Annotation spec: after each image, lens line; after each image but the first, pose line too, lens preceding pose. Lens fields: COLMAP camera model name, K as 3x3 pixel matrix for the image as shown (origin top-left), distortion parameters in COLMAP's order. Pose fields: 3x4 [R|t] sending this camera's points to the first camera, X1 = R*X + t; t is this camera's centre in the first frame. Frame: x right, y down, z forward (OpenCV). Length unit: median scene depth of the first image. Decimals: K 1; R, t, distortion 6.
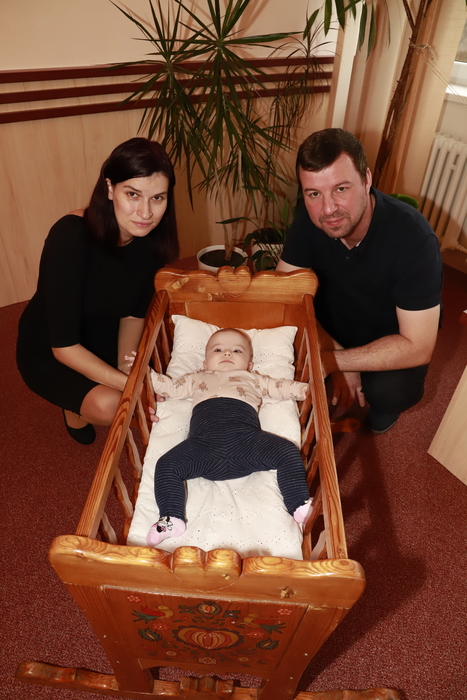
lens RADIAL K [[489.2, 0, 229.8], [0, 489.2, 350.1], [0, 0, 1]] dist [-0.118960, 0.060291]
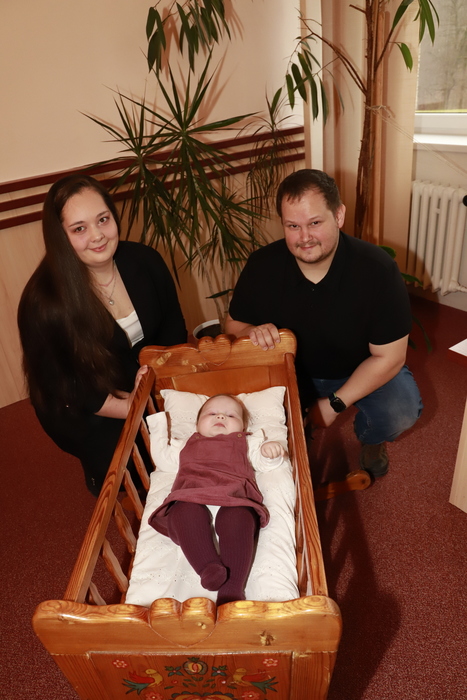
lens RADIAL K [[526.9, 0, 235.3], [0, 526.9, 346.0], [0, 0, 1]] dist [-0.107772, 0.074454]
pose [[0.990782, -0.129417, -0.040032, 0.094282], [0.120787, 0.977756, -0.171478, 0.045019], [0.061333, 0.165062, 0.984374, -0.088537]]
